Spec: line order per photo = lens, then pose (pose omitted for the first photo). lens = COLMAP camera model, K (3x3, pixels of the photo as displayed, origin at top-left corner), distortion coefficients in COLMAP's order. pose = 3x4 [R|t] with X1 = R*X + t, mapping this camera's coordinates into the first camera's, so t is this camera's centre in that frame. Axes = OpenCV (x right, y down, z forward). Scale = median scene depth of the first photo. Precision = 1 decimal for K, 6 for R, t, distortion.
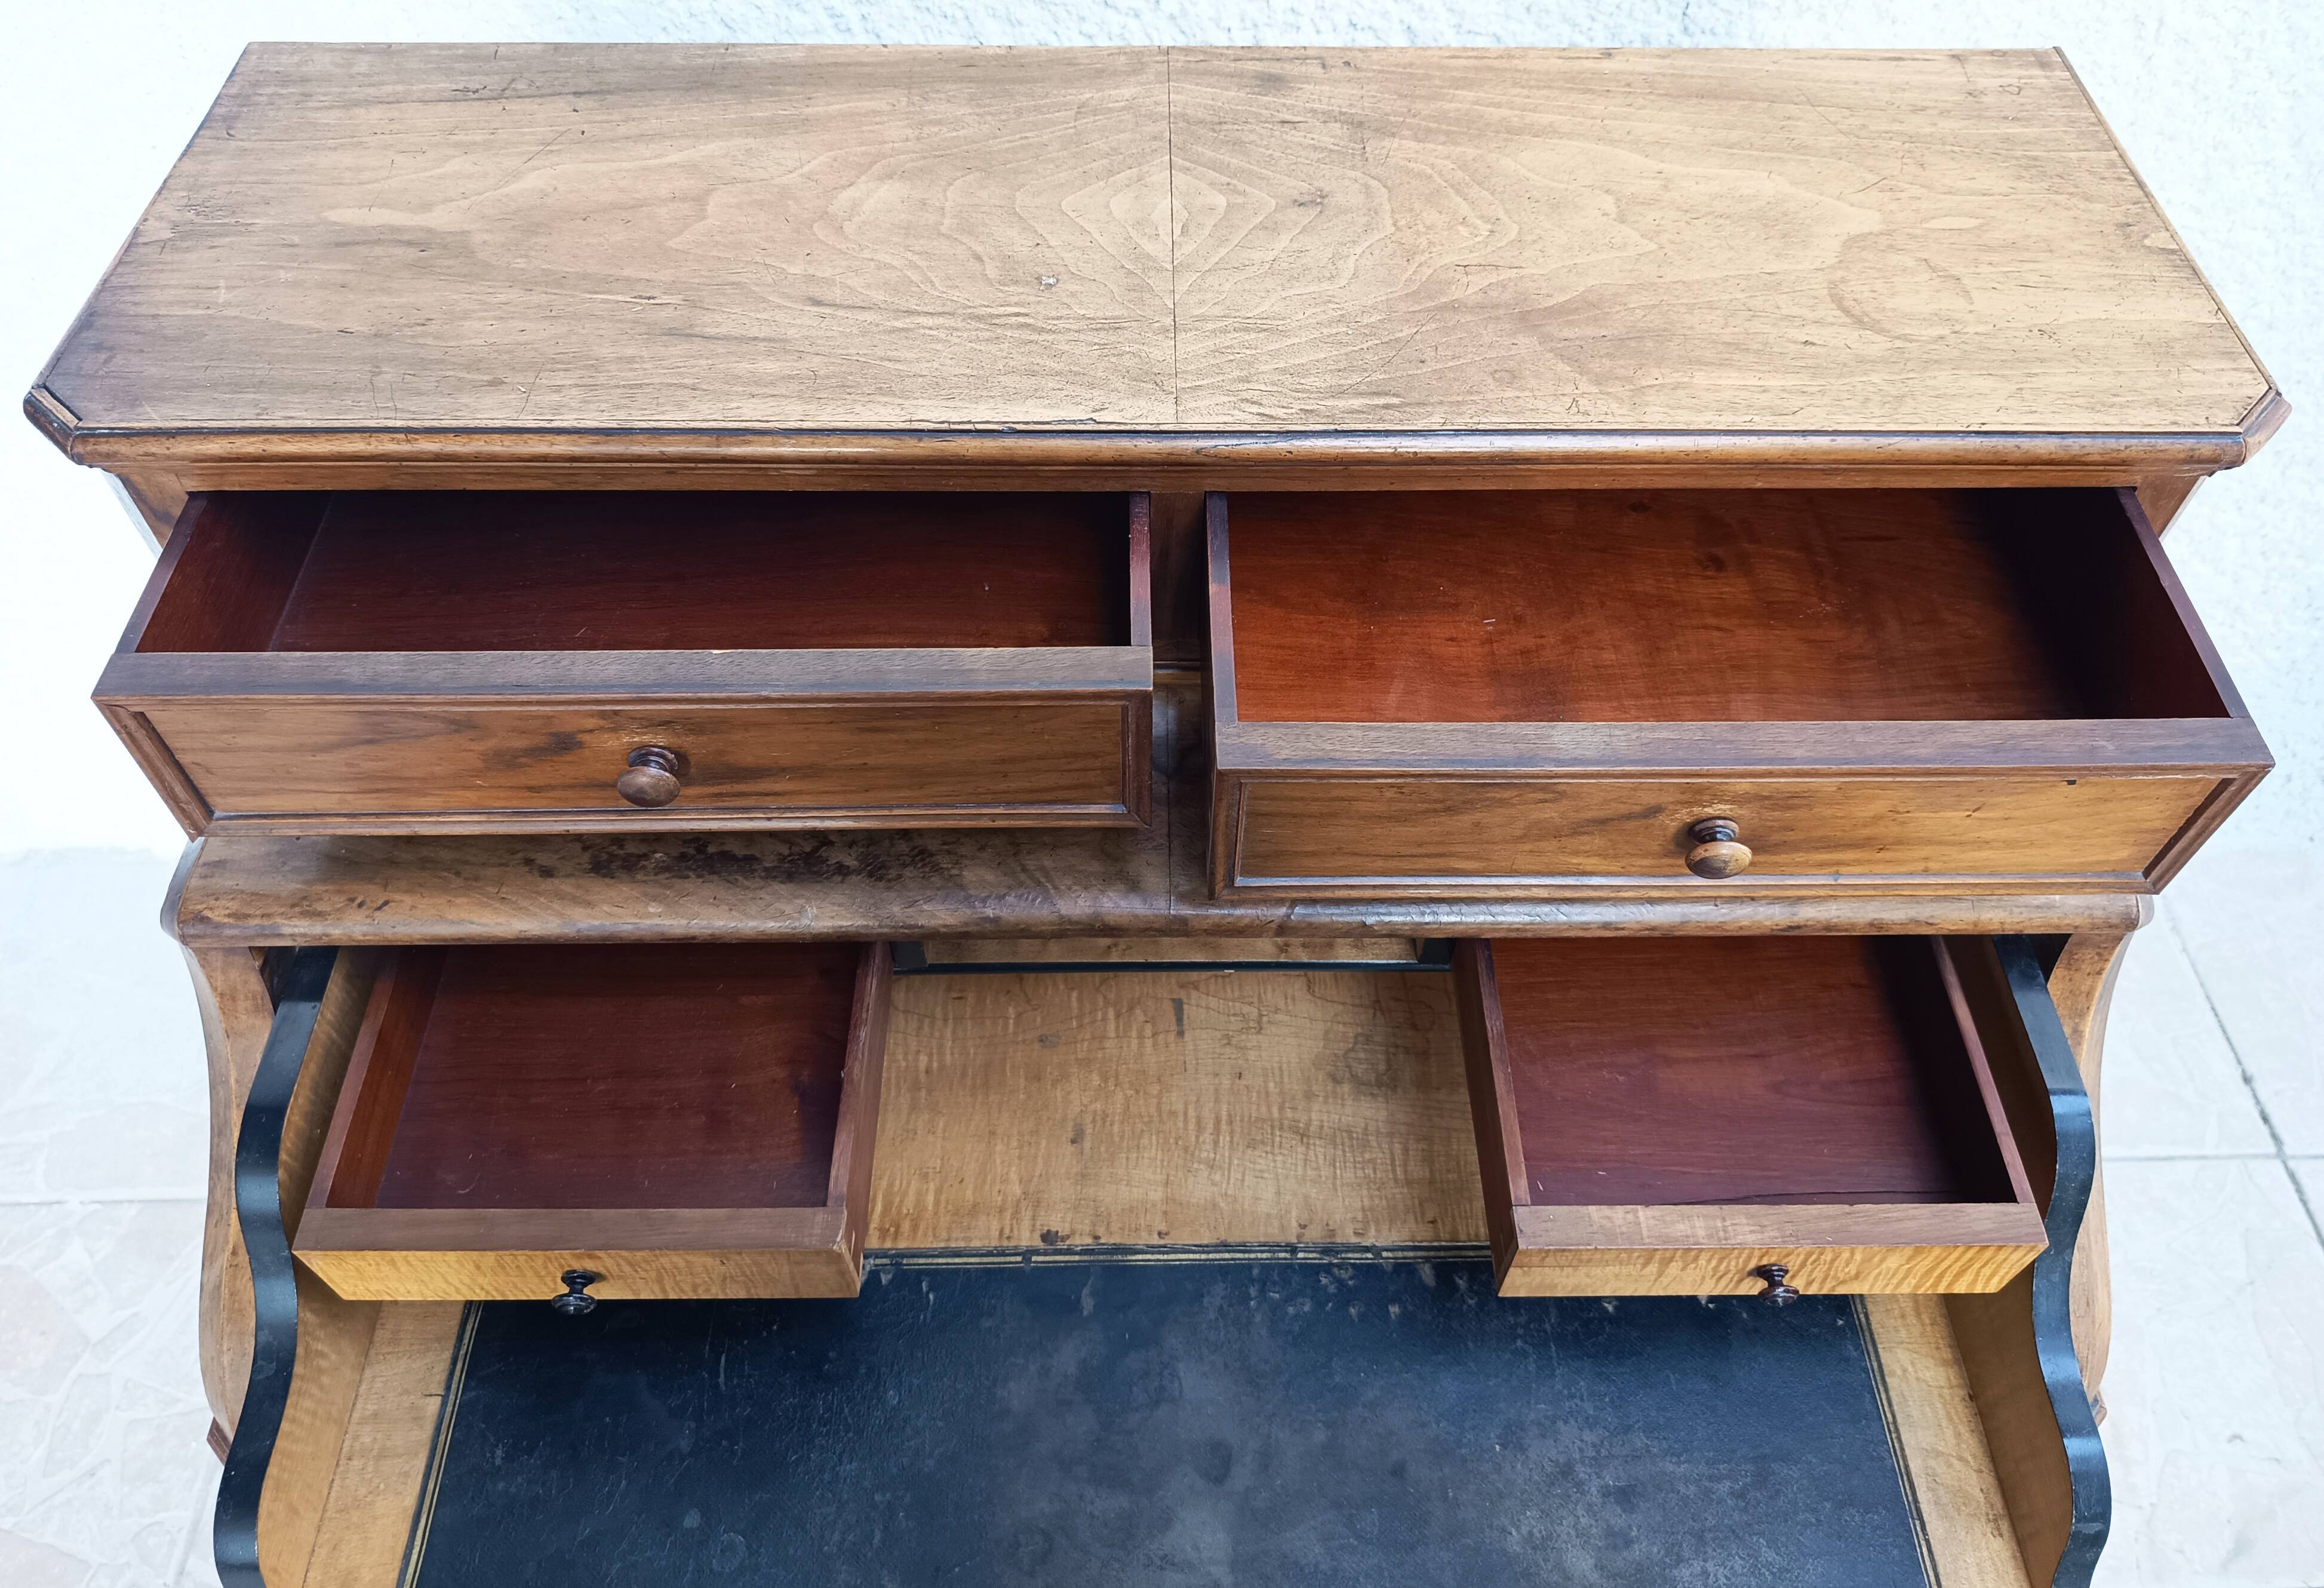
lens RADIAL K [[1696.9, 0, 1184.4], [0, 1696.9, 675.1], [0, 0, 1]] dist [-0.000388, -0.002927]
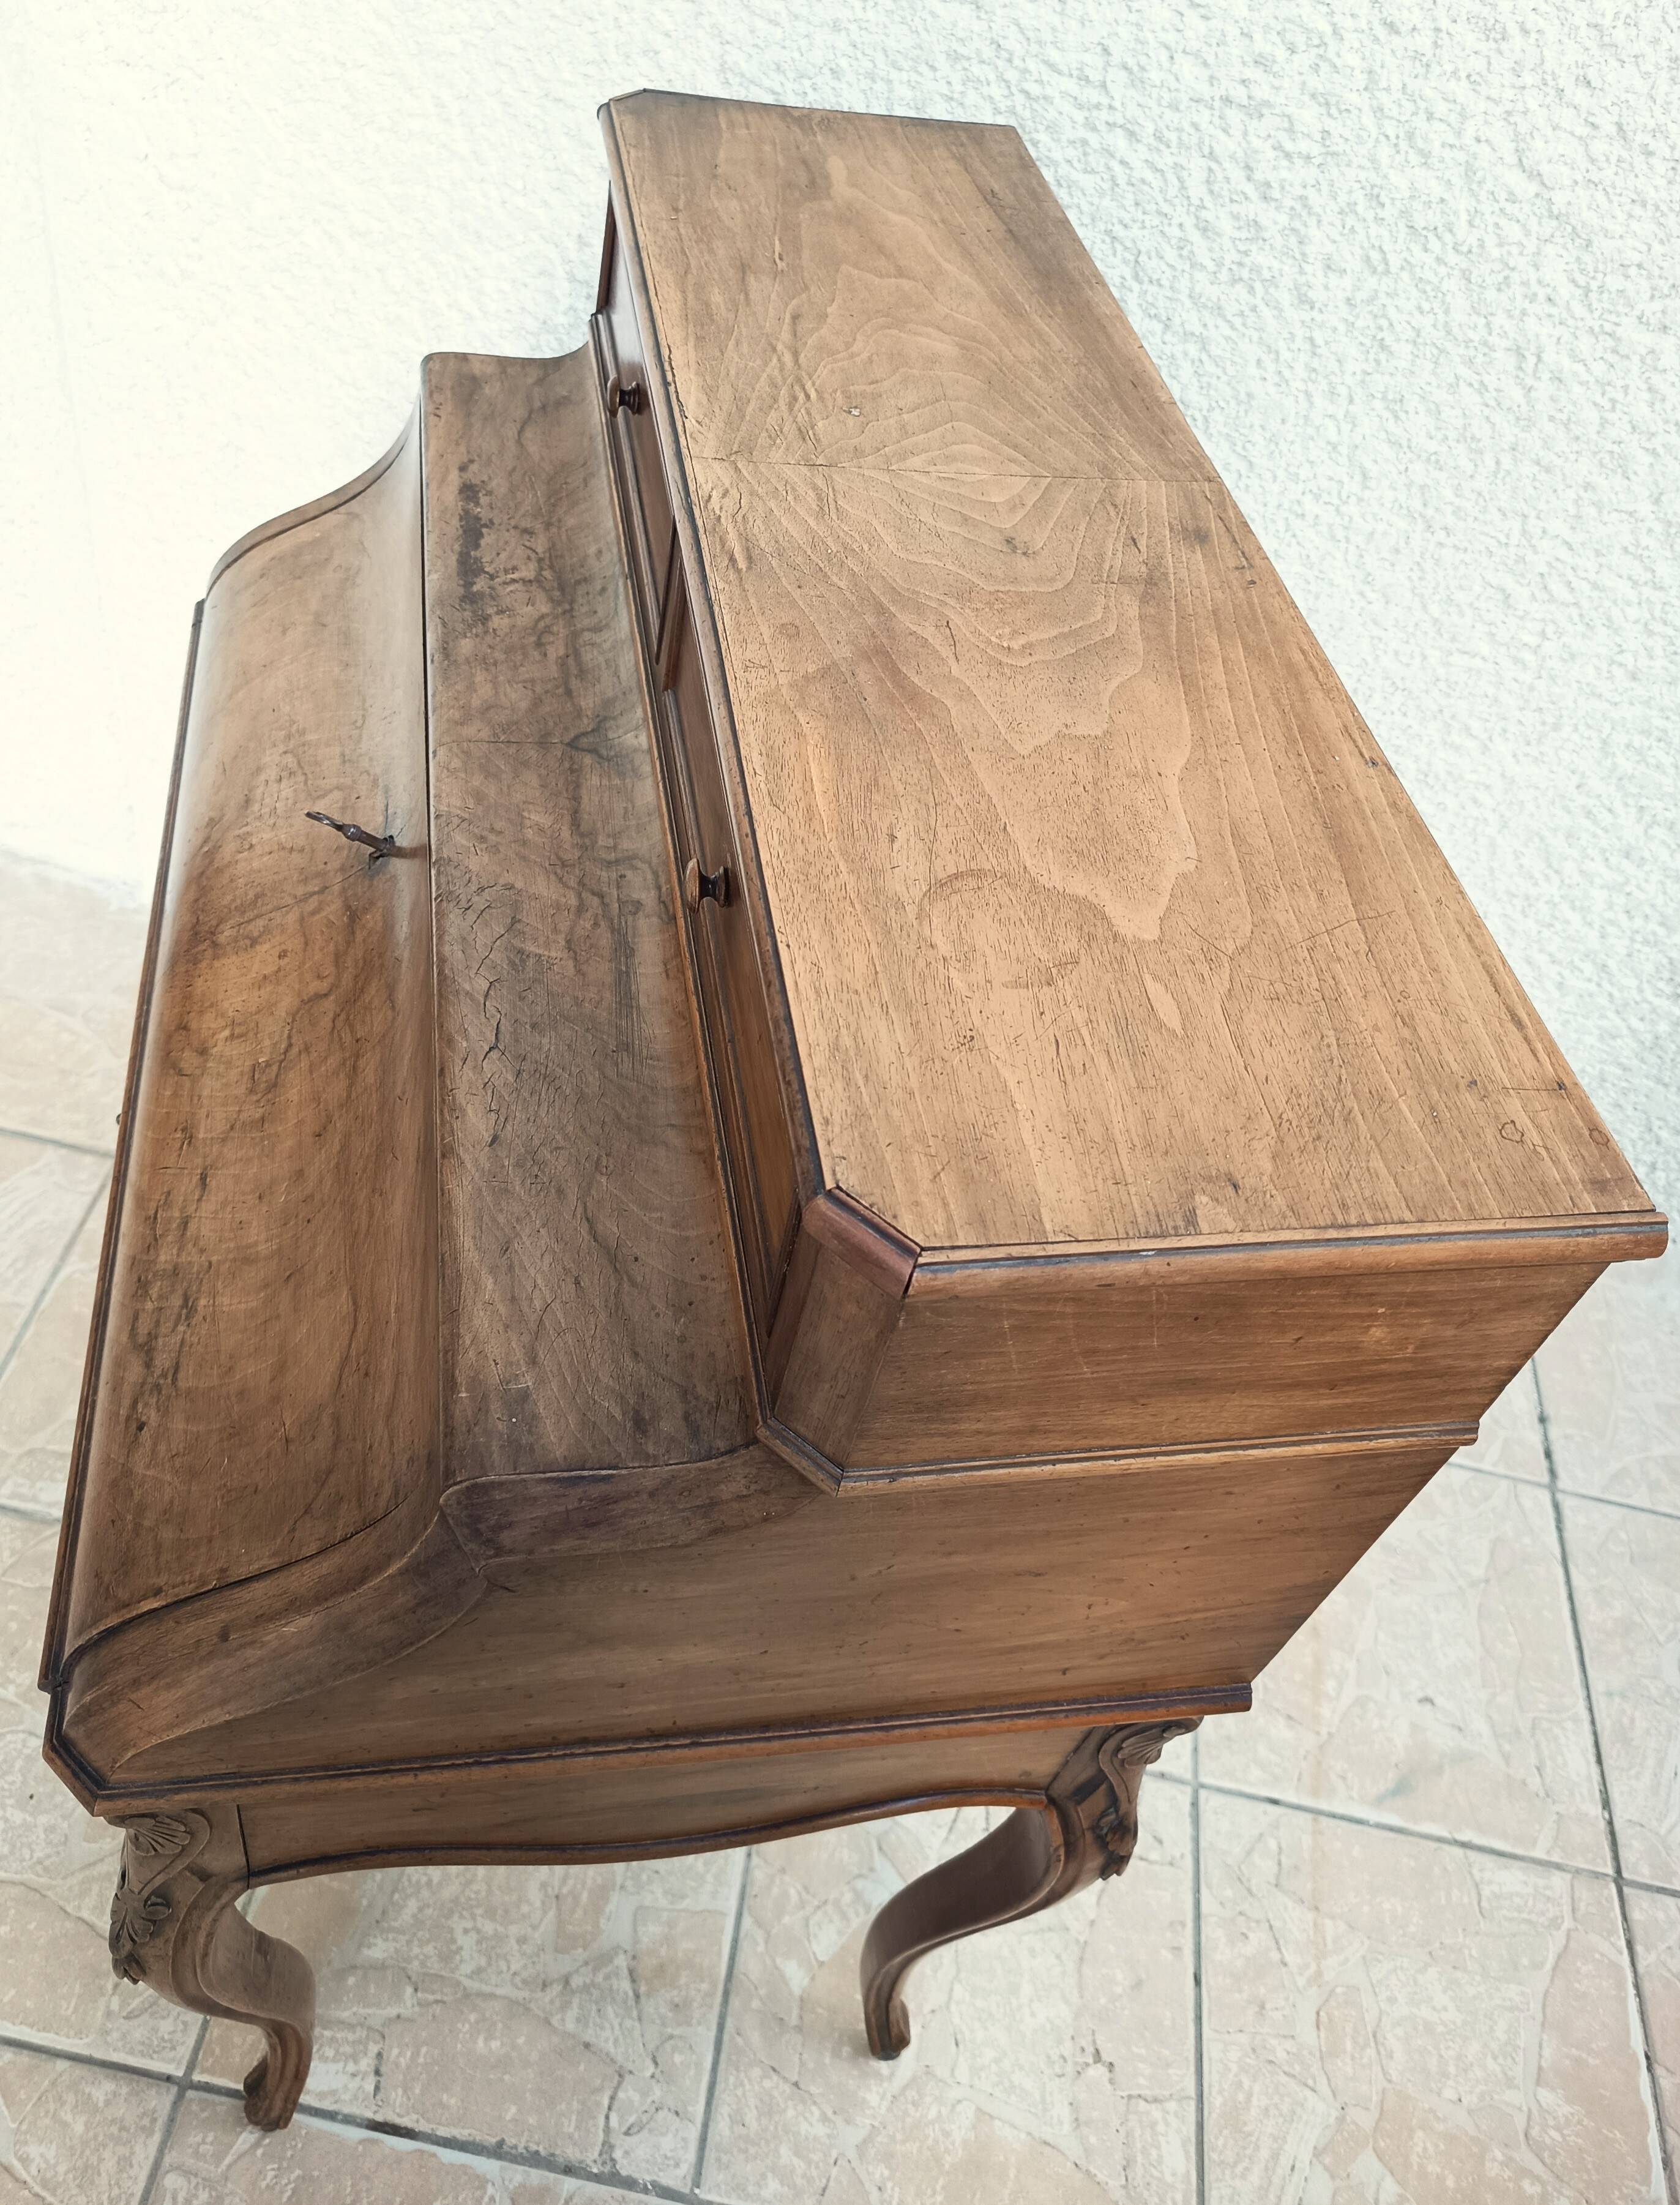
lens RADIAL K [[1745.4, 0, 772.7], [0, 1745.4, 967.9], [0, 0, 1]] dist [0.011227, -0.013806]
pose [[0.972507, 0.229497, -0.039512, 0.335392], [-0.231841, 0.970120, -0.071535, 0.375485], [0.021915, 0.078729, 0.996655, -0.291034]]
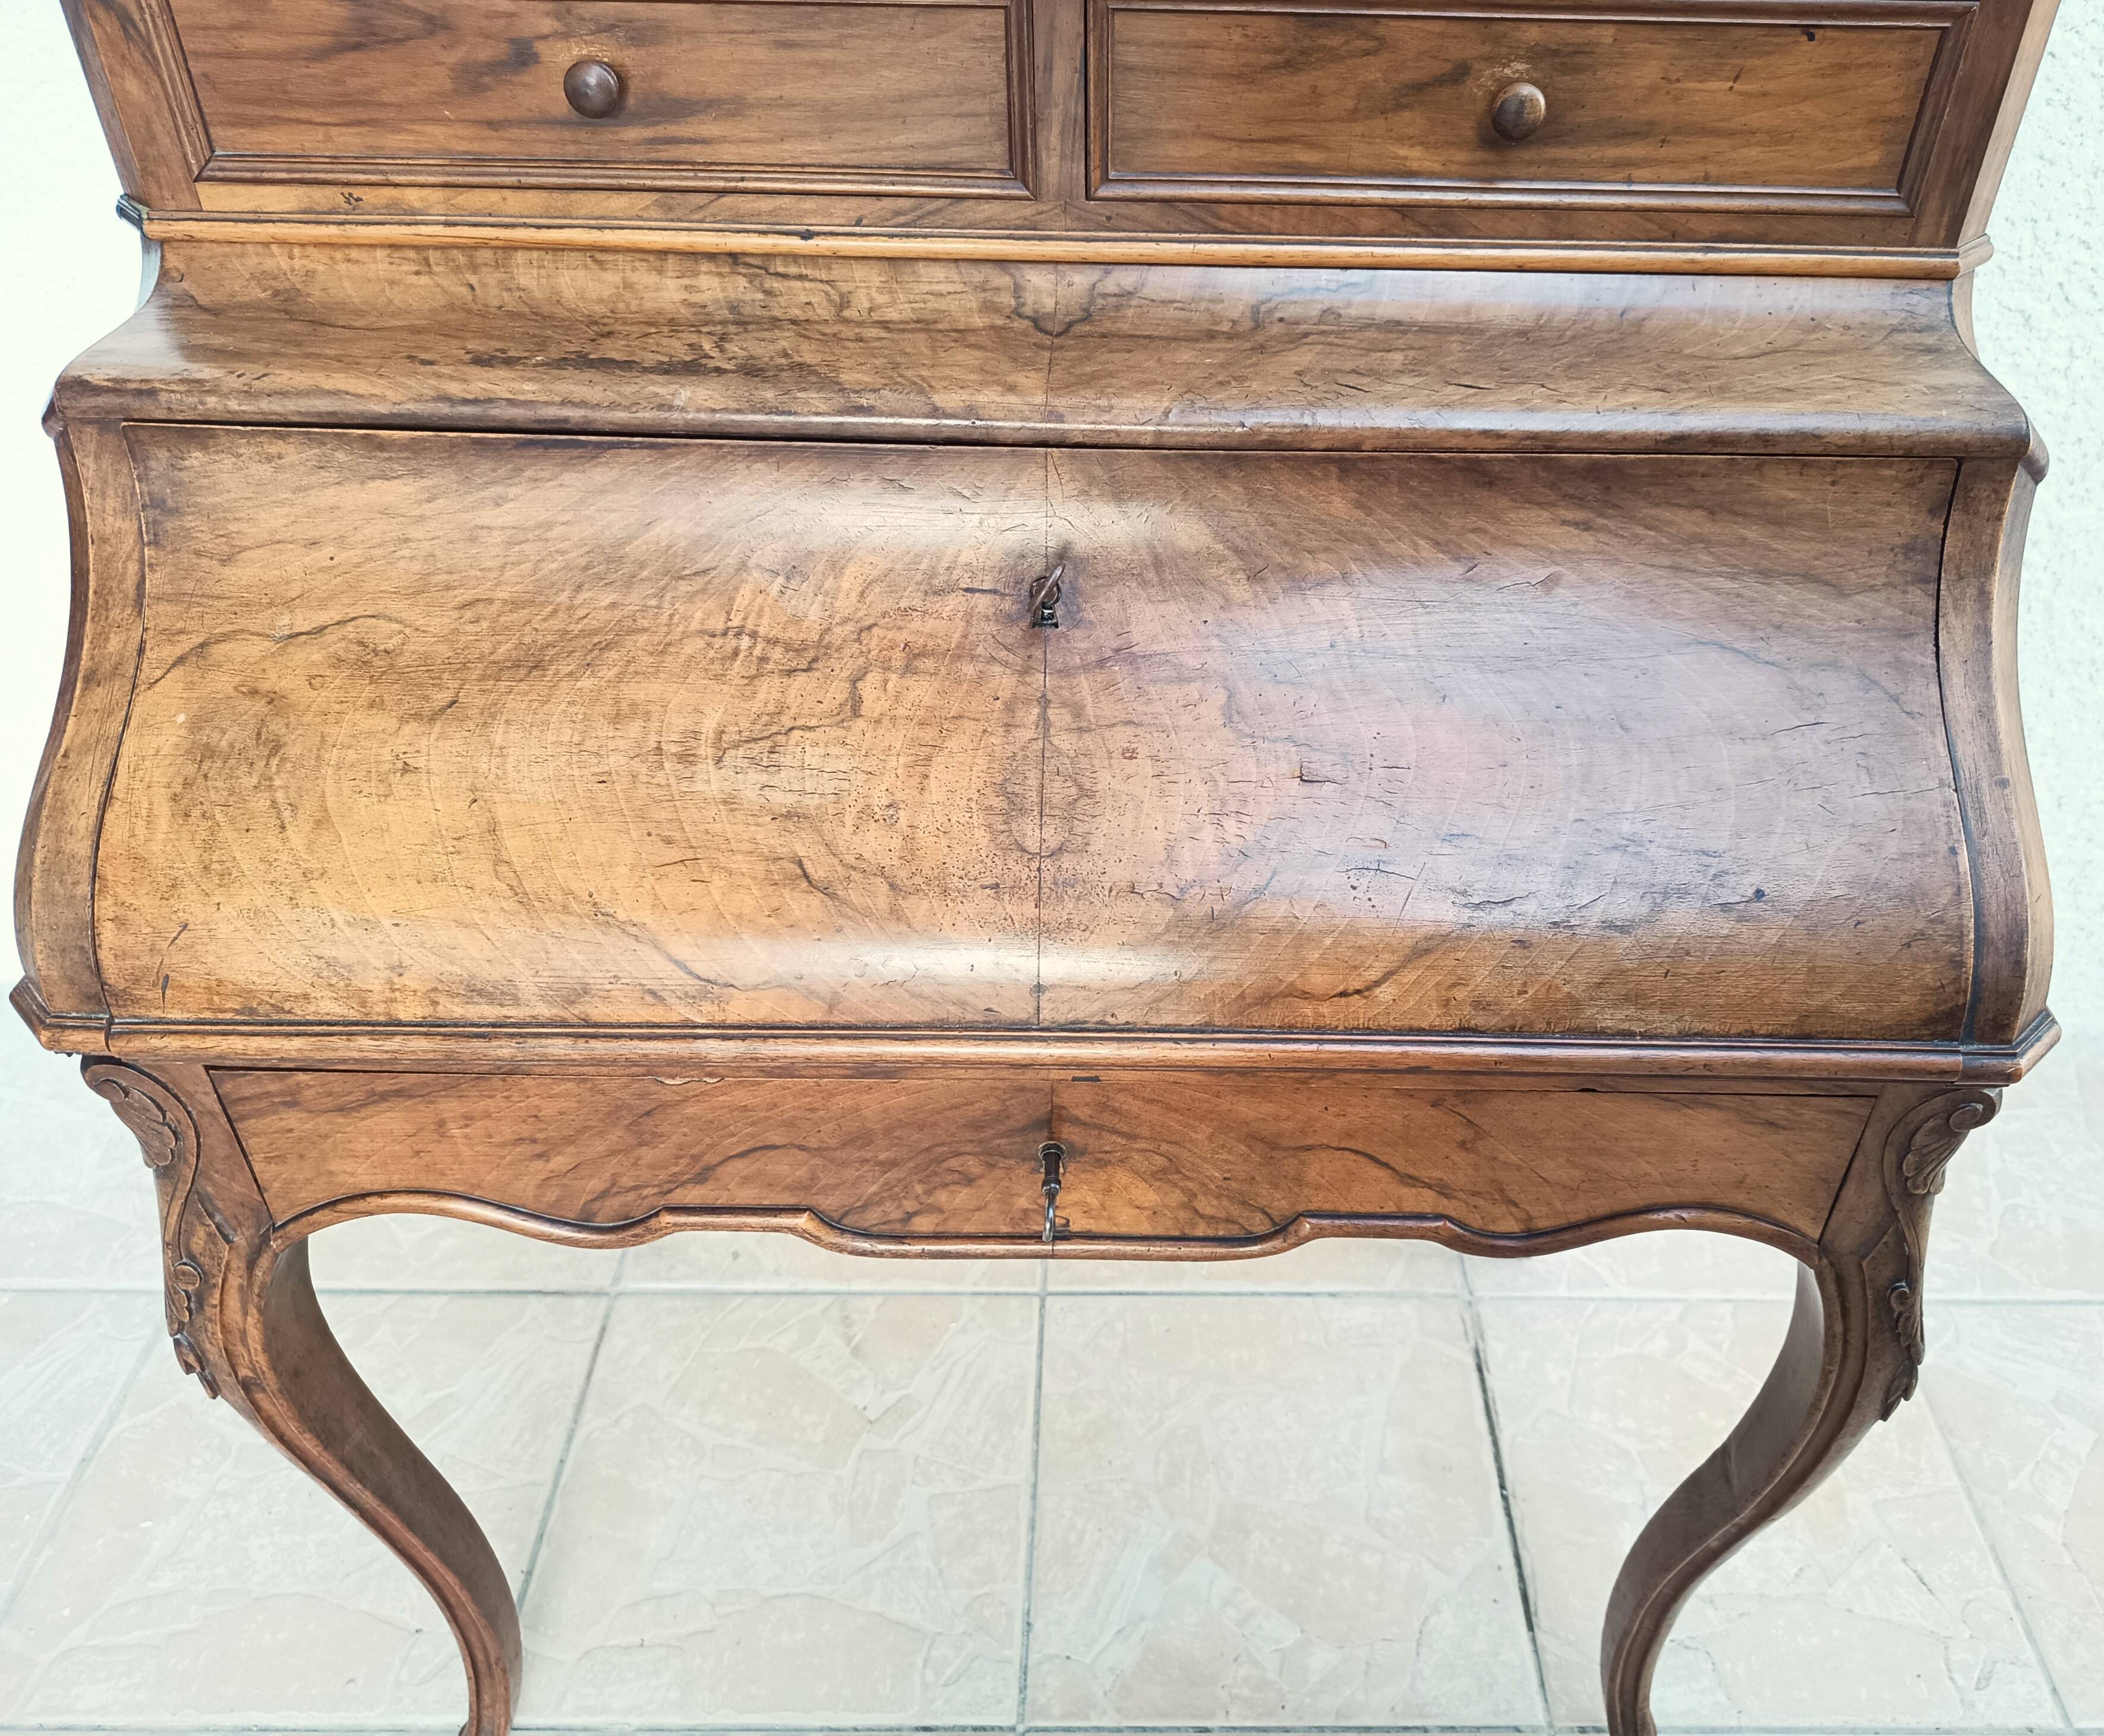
lens RADIAL K [[1694.5, 0, 1158.3], [0, 1694.5, 876.4], [0, 0, 1]] dist [-0.002719, 0.000453]
pose [[0.999825, 0.011484, -0.014757, 0.073892], [-0.014293, 0.978211, -0.207122, 0.601645], [0.012057, 0.207297, 0.978204, 0.083899]]
